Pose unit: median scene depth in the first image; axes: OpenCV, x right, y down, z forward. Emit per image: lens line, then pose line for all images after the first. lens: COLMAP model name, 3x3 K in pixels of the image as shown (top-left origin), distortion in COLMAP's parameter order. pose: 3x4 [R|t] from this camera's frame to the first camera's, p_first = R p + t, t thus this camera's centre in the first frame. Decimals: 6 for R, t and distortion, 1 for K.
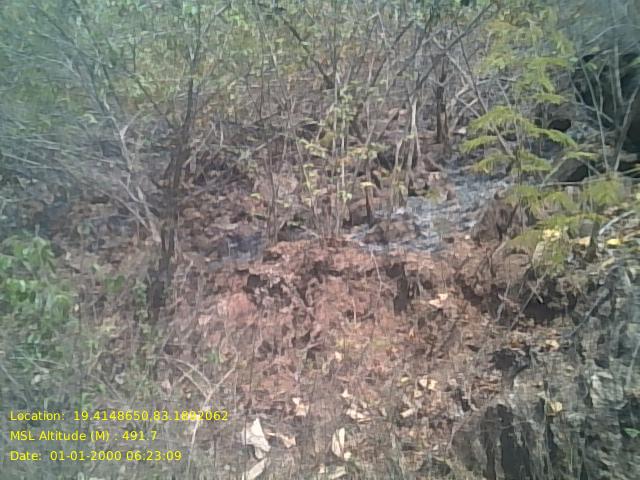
lens RADIAL K [[520.1, 0, 320.0], [0, 520.1, 240.0], [0, 0, 1]] dist [0.094518, -0.159741]
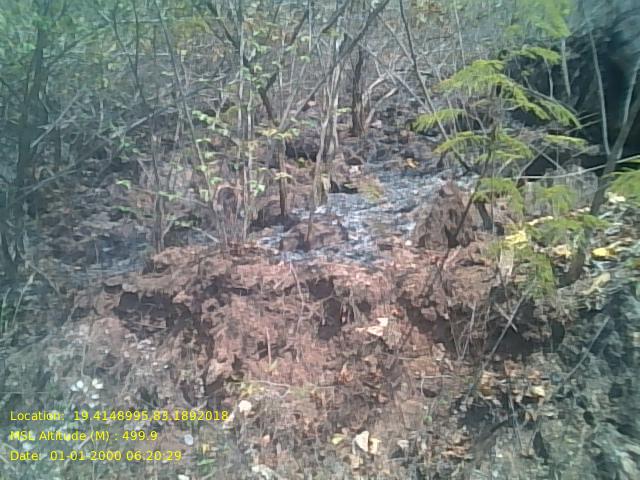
lens RADIAL K [[537.8, 0, 326.7], [0, 537.8, 251.4], [0, 0, 1]] dist [0.106820, -0.143627]
pose [[0.981691, 0.000814, 0.190479, 0.001815], [-0.004851, 0.999773, 0.020726, -0.009970], [-0.190419, -0.021270, 0.981472, 0.221251]]
